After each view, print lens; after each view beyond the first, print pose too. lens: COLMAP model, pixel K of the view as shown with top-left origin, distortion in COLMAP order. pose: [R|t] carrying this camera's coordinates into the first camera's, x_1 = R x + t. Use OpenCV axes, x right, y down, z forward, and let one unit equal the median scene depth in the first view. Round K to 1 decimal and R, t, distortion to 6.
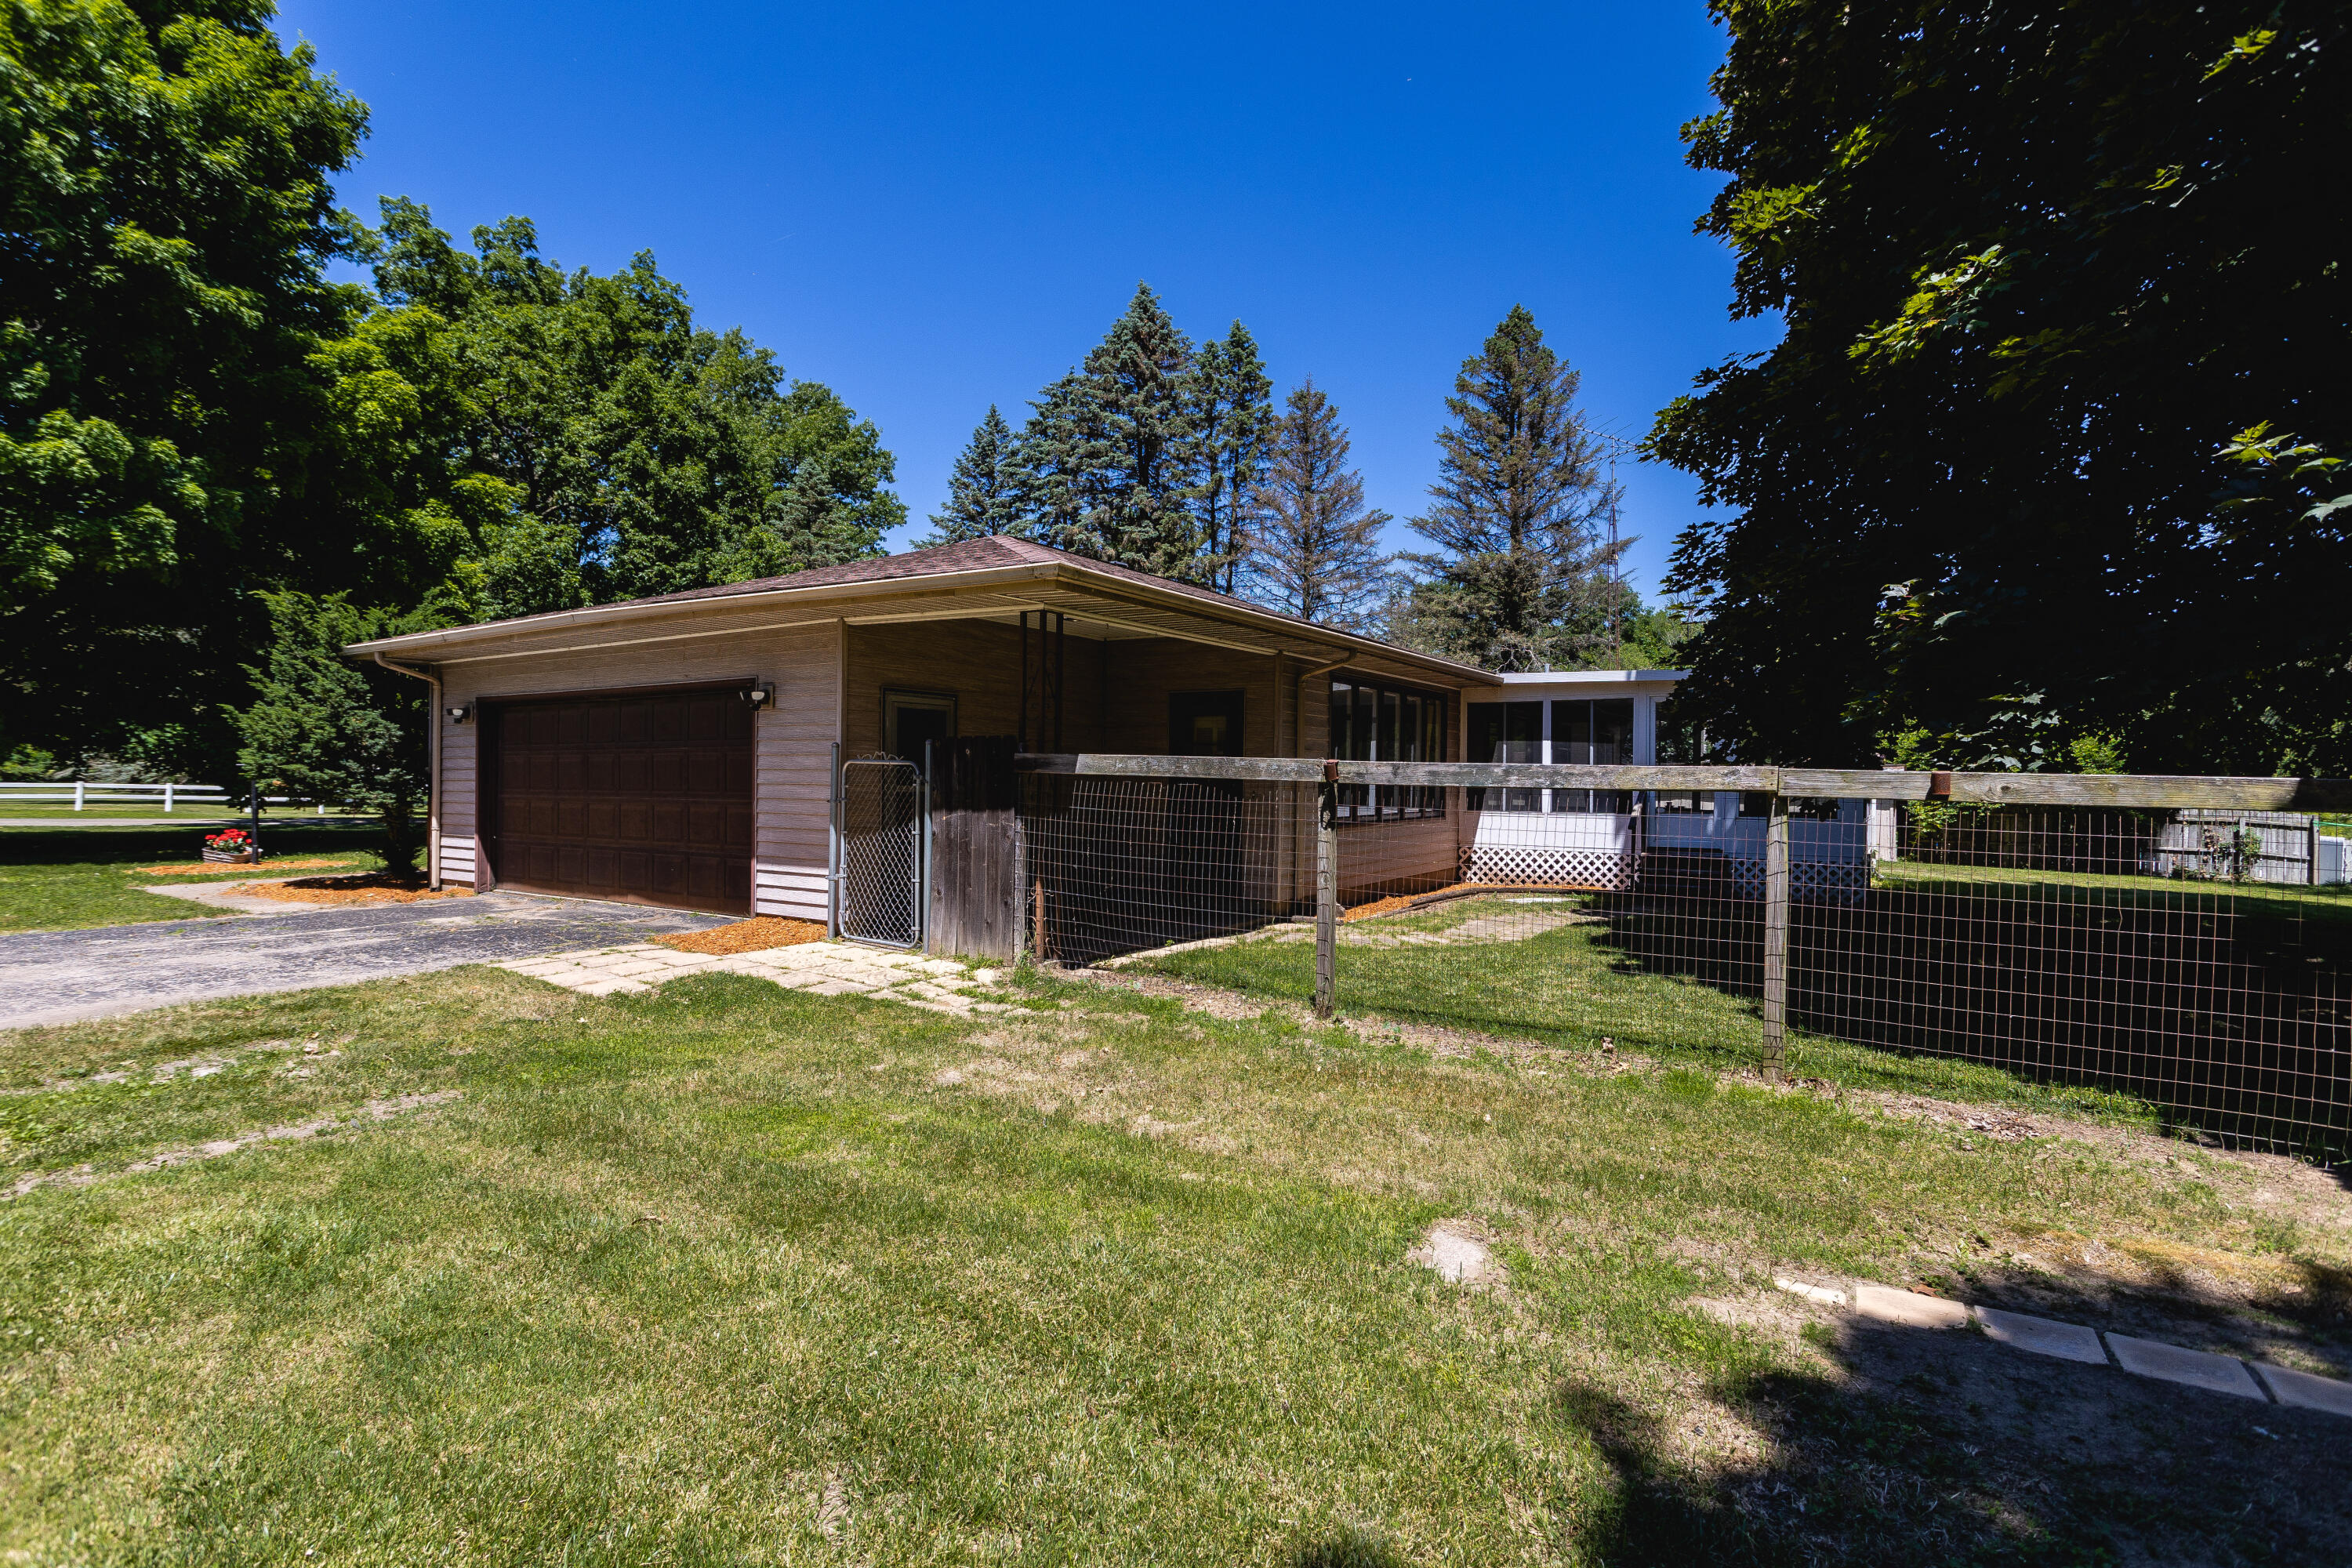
lens RADIAL K [[1108.6, 0, 1176.6], [0, 1108.6, 767.8], [0, 0, 1]] dist [-0.000463, 0.000288]
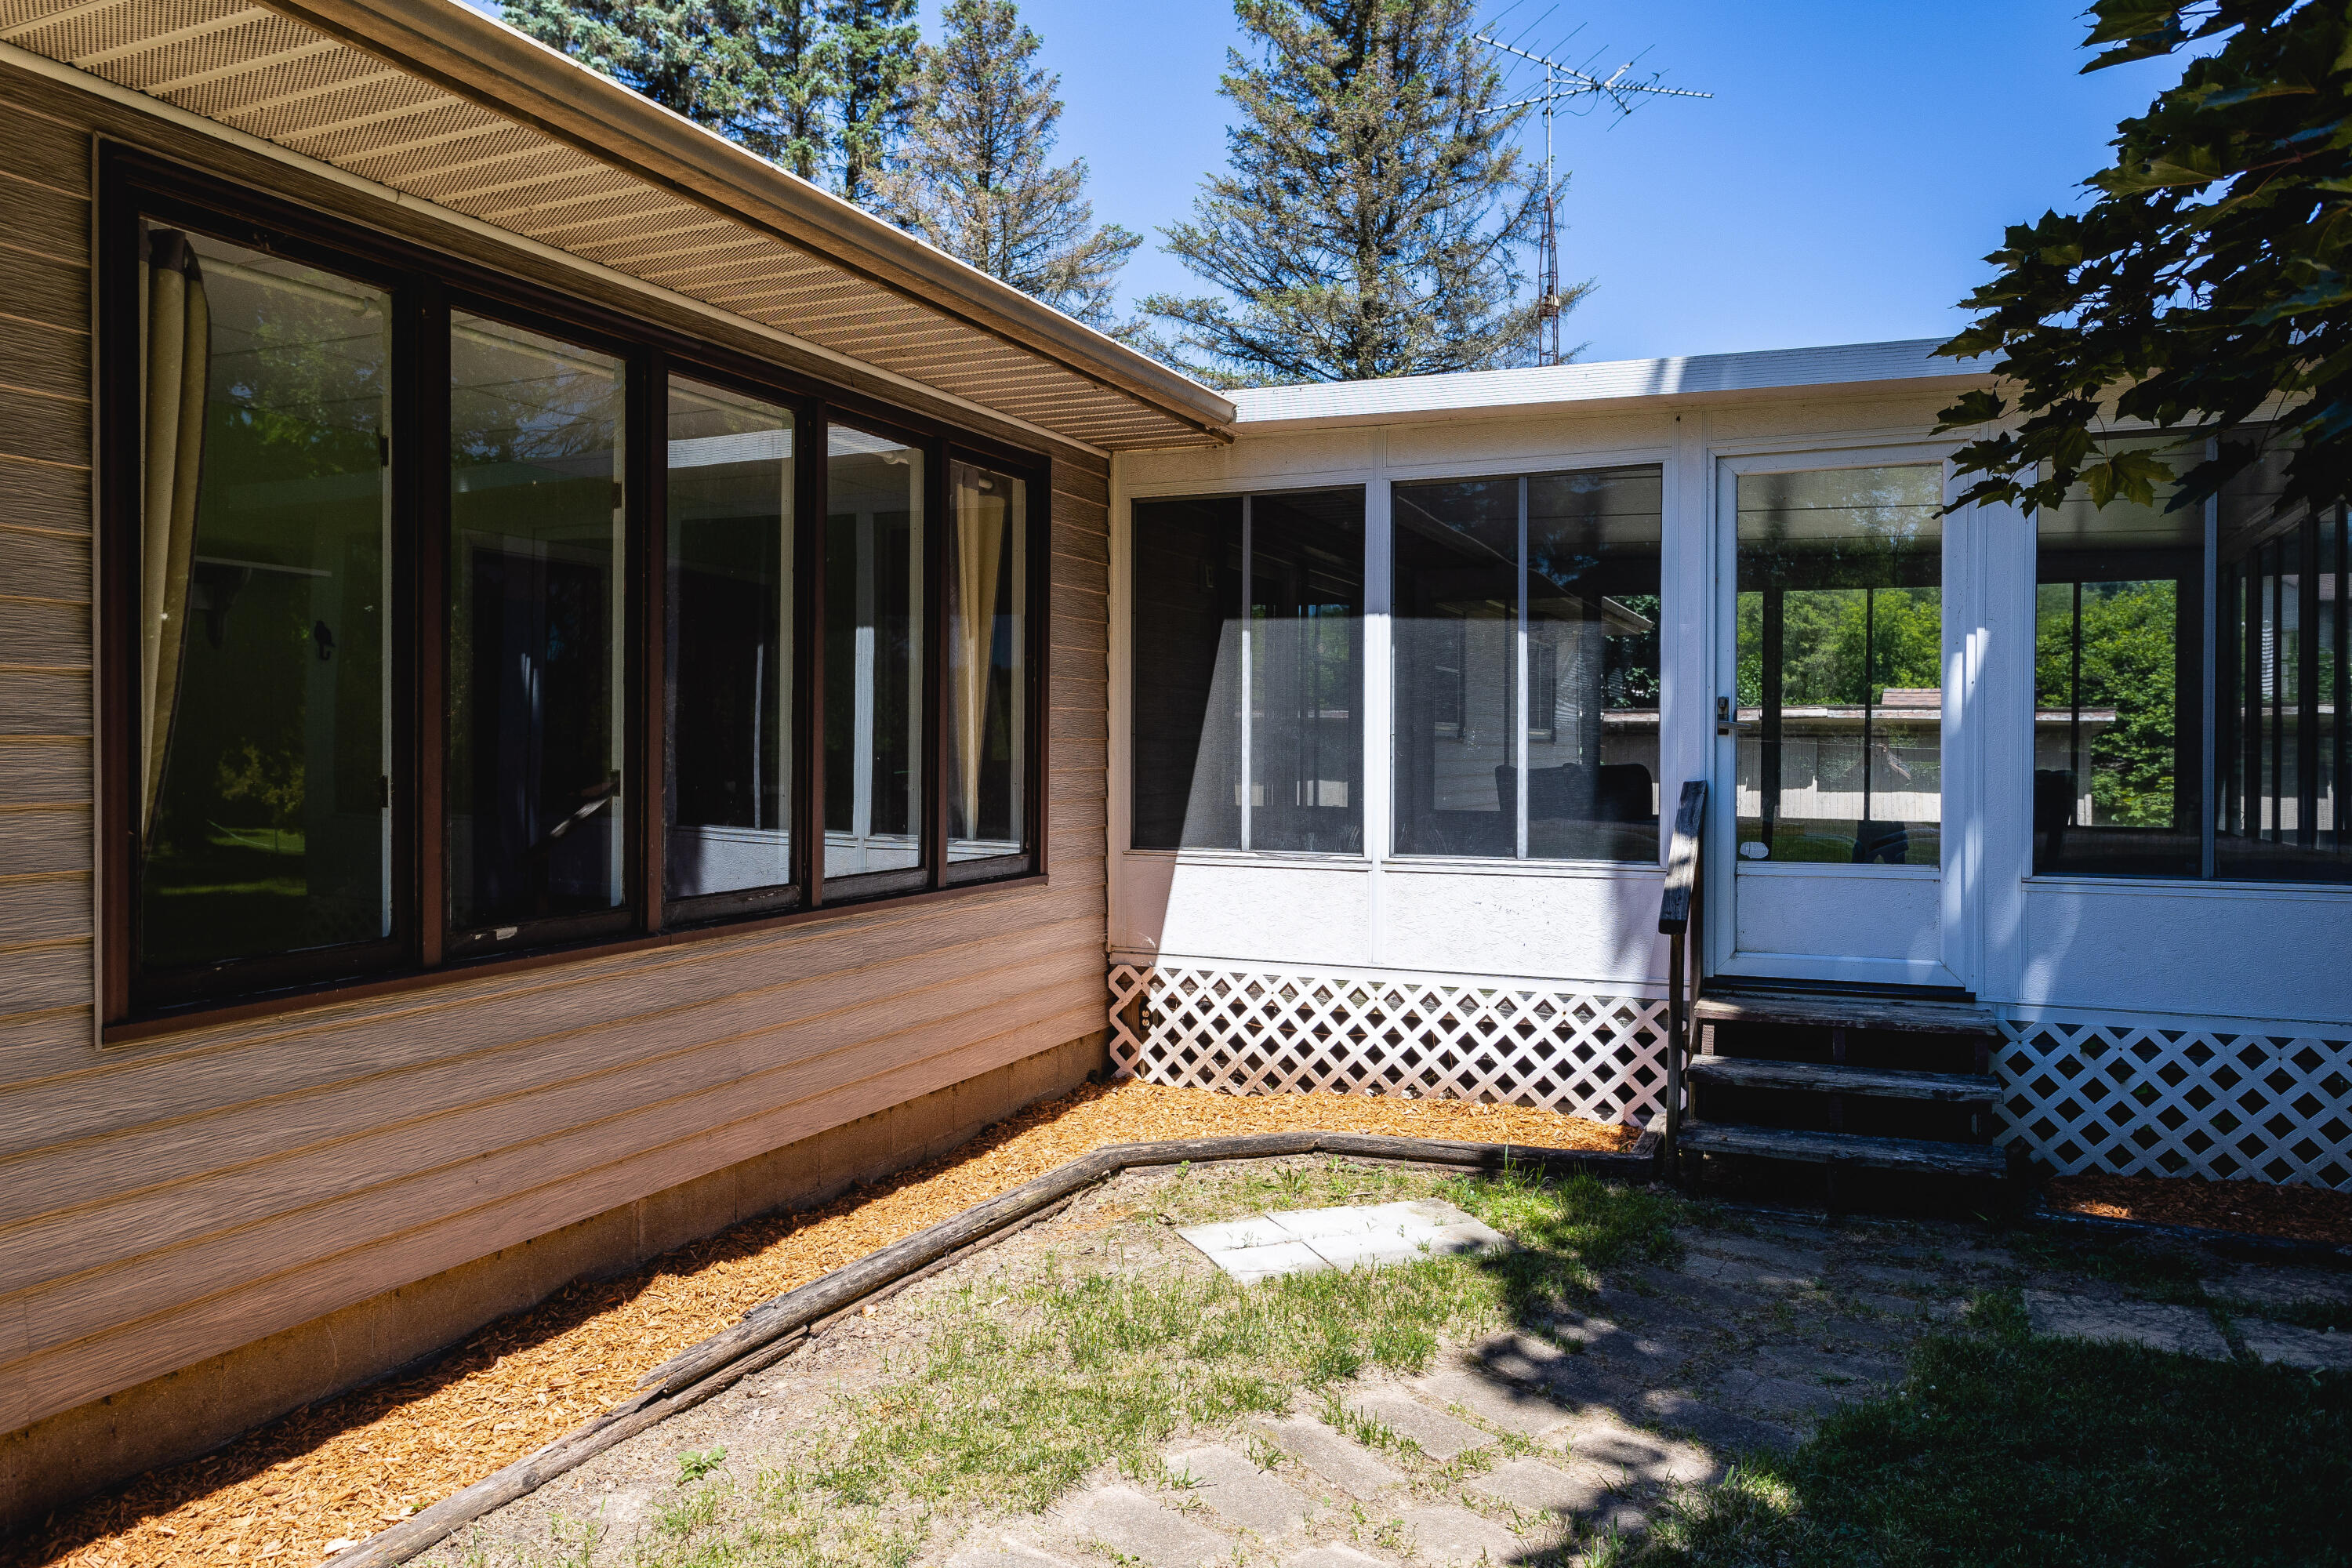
lens RADIAL K [[1607.8, 0, 1174.5], [0, 1607.8, 744.5], [0, 0, 1]] dist [-0.002194, -0.000310]
pose [[0.987530, -0.002268, 0.157415, 0.103839], [0.000965, 0.999965, 0.008349, 0.003346], [-0.157429, -0.008093, 0.987497, 0.285832]]
